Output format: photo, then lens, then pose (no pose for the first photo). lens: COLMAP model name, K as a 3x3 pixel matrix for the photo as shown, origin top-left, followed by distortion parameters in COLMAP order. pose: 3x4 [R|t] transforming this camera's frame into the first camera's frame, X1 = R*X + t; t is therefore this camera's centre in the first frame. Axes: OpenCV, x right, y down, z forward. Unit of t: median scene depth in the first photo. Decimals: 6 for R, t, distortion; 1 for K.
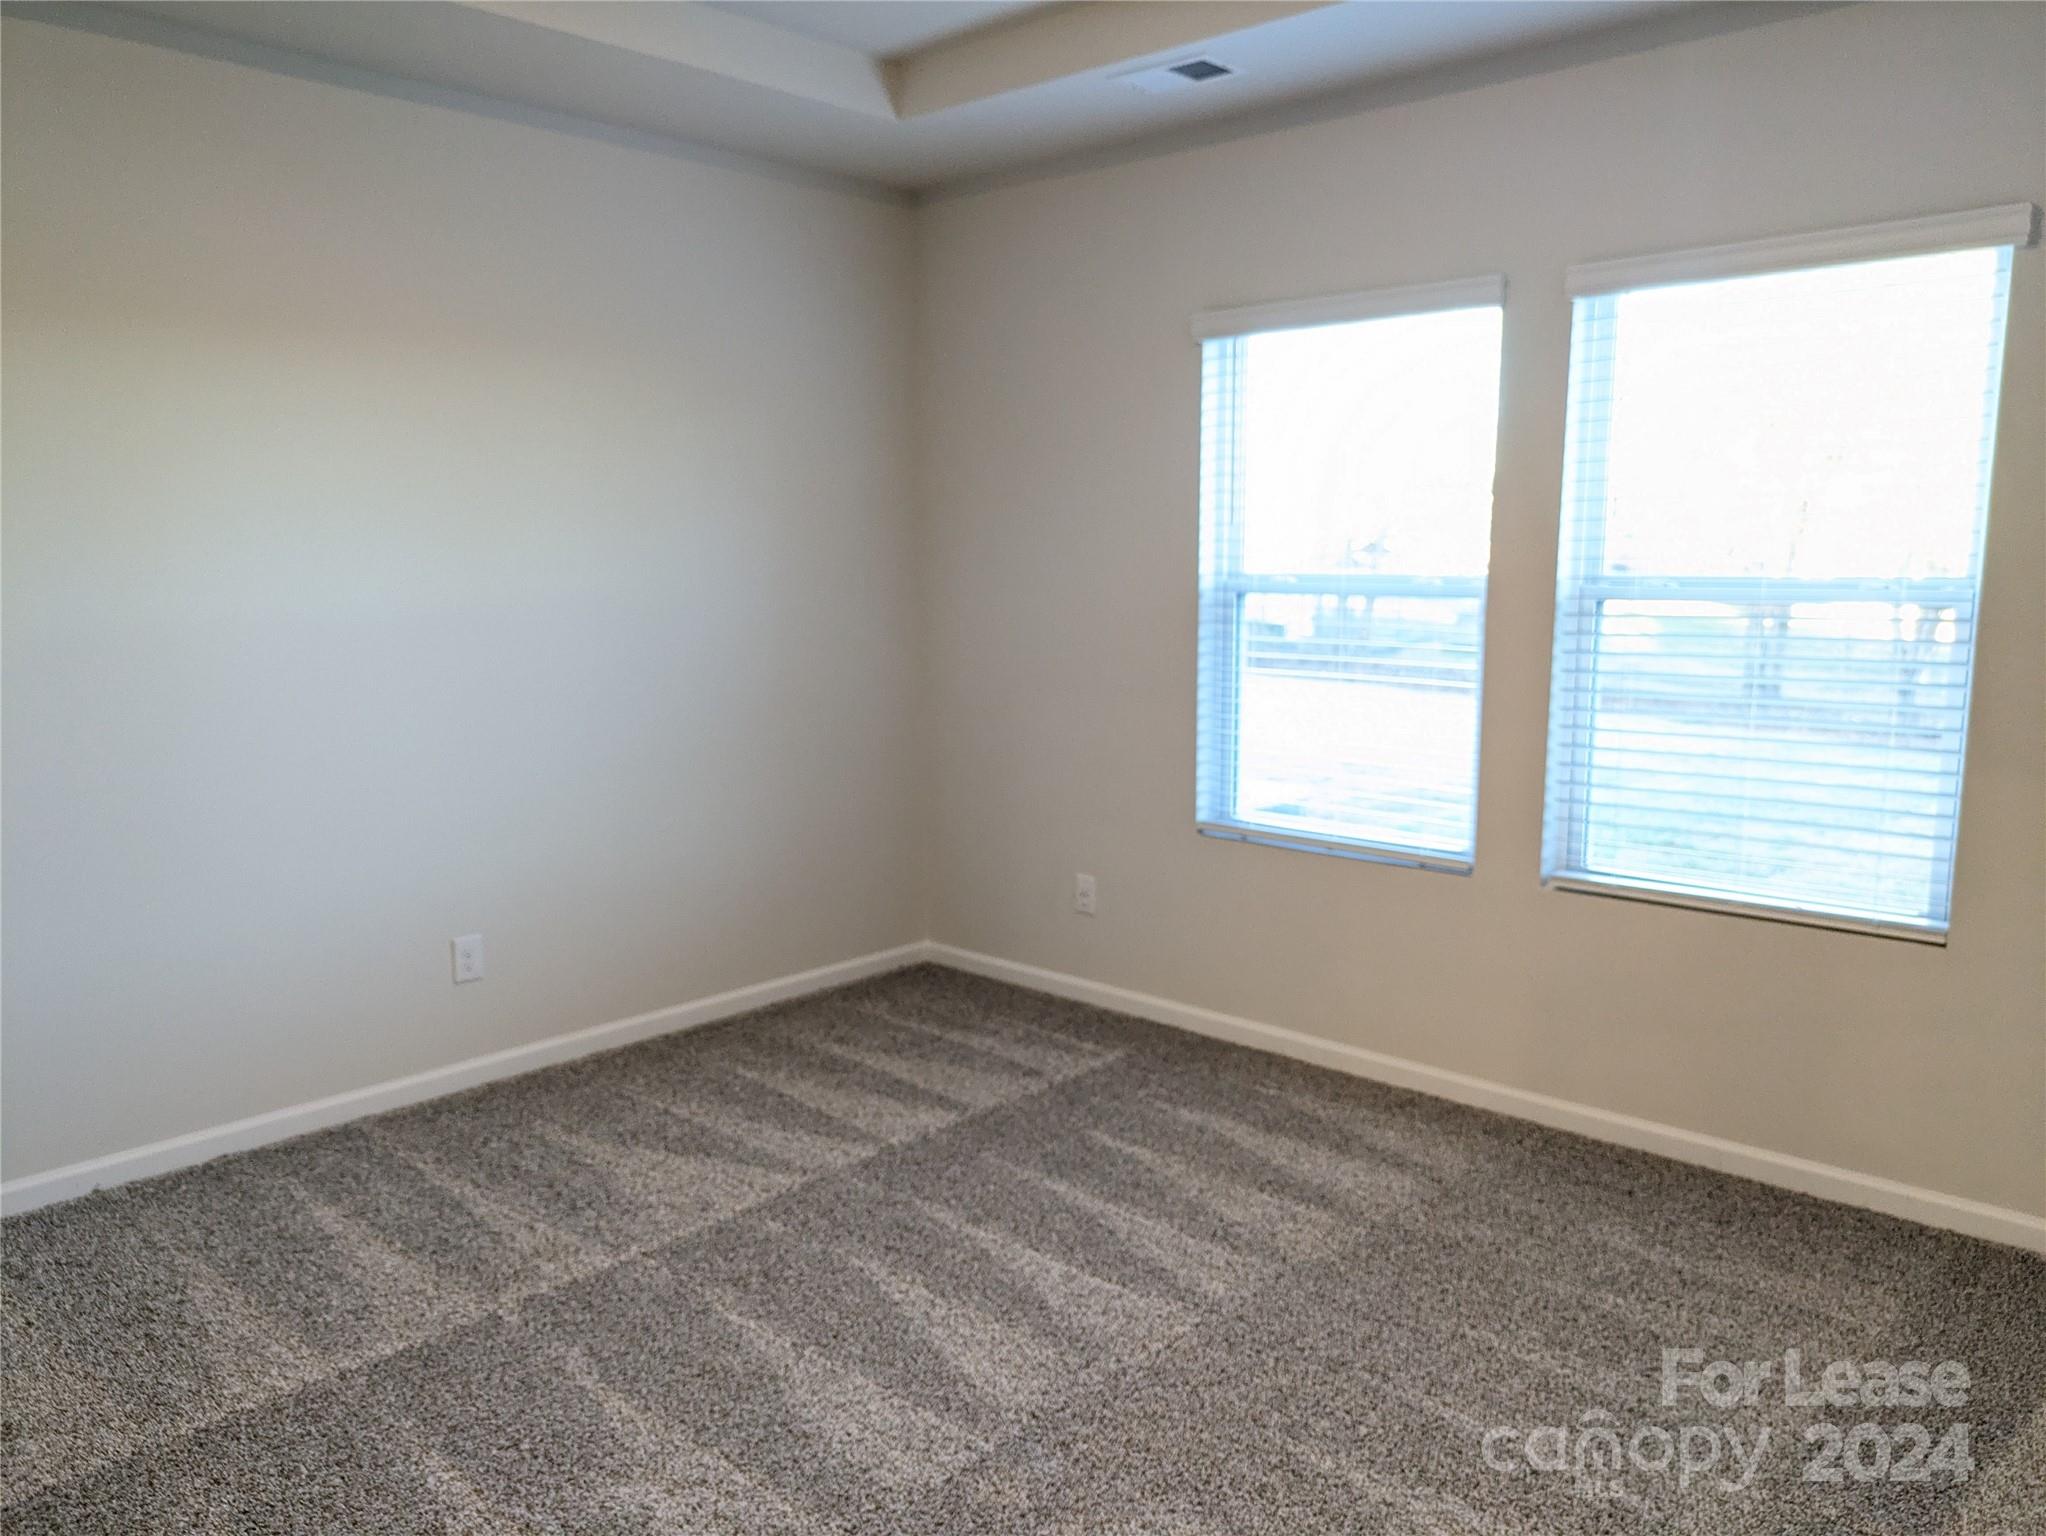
lens RADIAL K [[1504.2, 0, 1023.0], [0, 1504.2, 768.0], [0, 0, 1]] dist [0.082231, -0.078854]
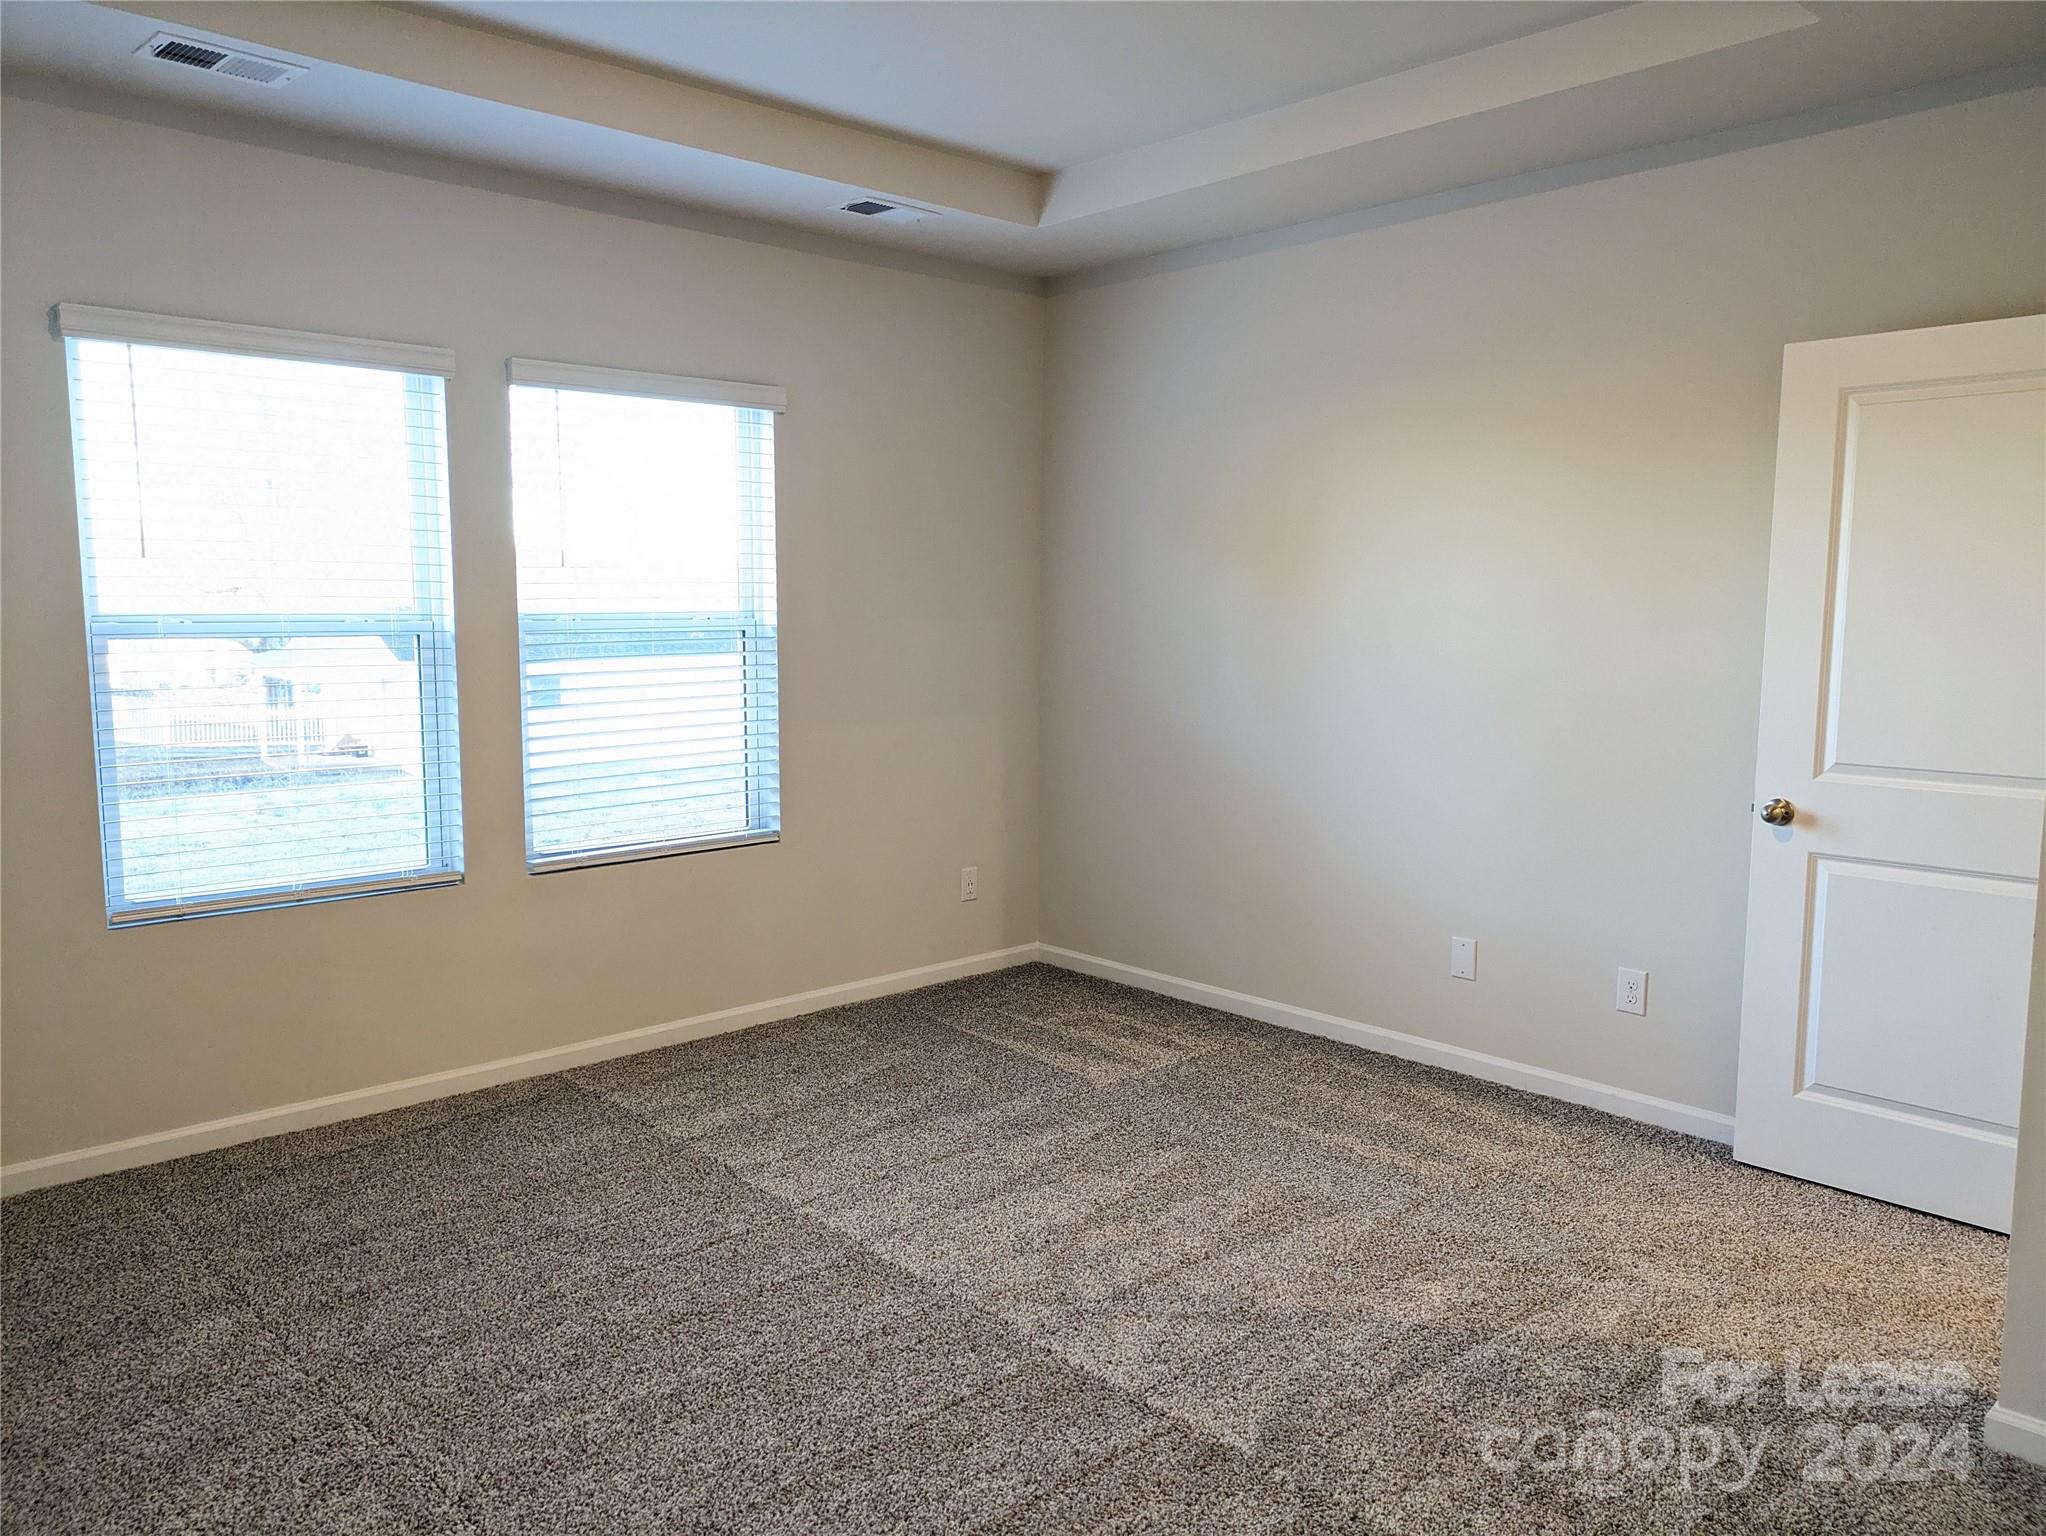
lens RADIAL K [[1504.2, 0, 1023.0], [0, 1504.2, 768.0], [0, 0, 1]] dist [0.082231, -0.078854]
pose [[0.093096, -0.117466, 0.988704, -0.801045], [0.135560, 0.985265, 0.104293, -0.078138], [-0.986386, 0.124319, 0.107648, 0.490523]]
